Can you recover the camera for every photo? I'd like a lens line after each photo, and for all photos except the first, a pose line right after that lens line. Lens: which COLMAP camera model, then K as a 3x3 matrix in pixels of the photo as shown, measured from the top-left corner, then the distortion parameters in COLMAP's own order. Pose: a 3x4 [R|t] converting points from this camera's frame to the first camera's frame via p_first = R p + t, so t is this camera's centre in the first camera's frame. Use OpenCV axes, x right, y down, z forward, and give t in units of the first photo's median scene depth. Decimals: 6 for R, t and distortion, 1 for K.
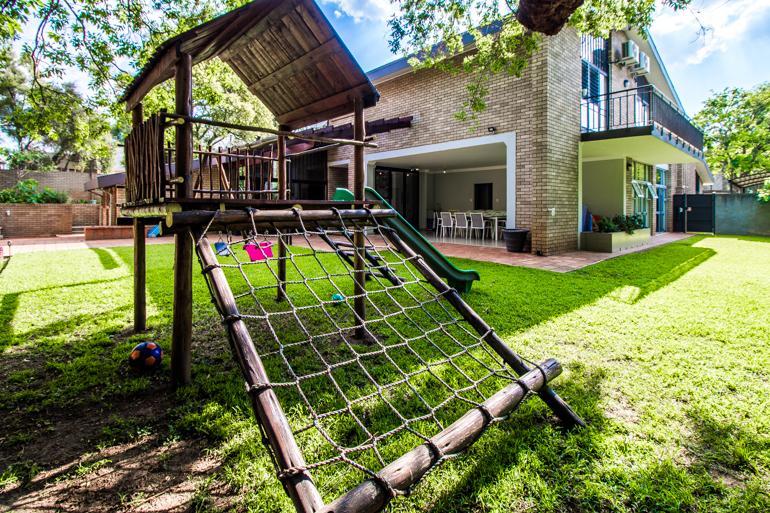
lens RADIAL K [[370.1, 0, 368.7], [0, 370.1, 206.2], [0, 0, 1]] dist [0.013806, -0.001464]
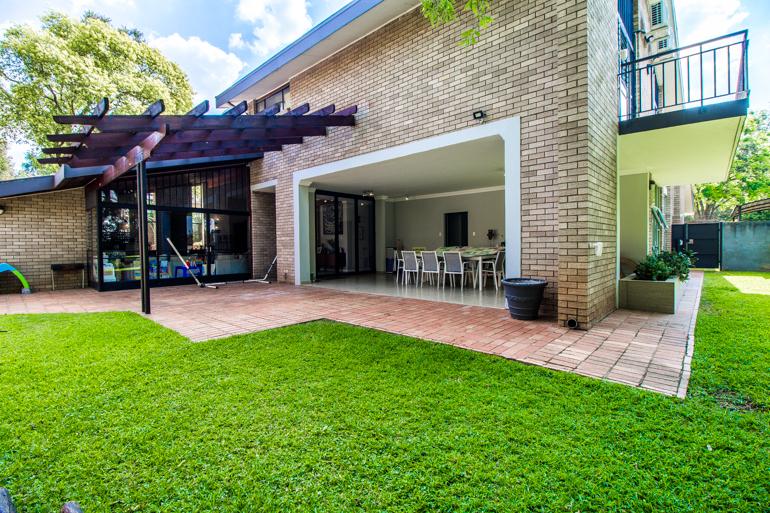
lens RADIAL K [[370.1, 0, 384.7], [0, 370.1, 253.2], [0, 0, 1]] dist [0.013806, -0.001464]
pose [[0.990627, -0.019783, 0.135152, 0.070784], [0.016305, 0.999508, 0.026794, 0.001180], [-0.135616, -0.024340, 0.990463, 0.321955]]
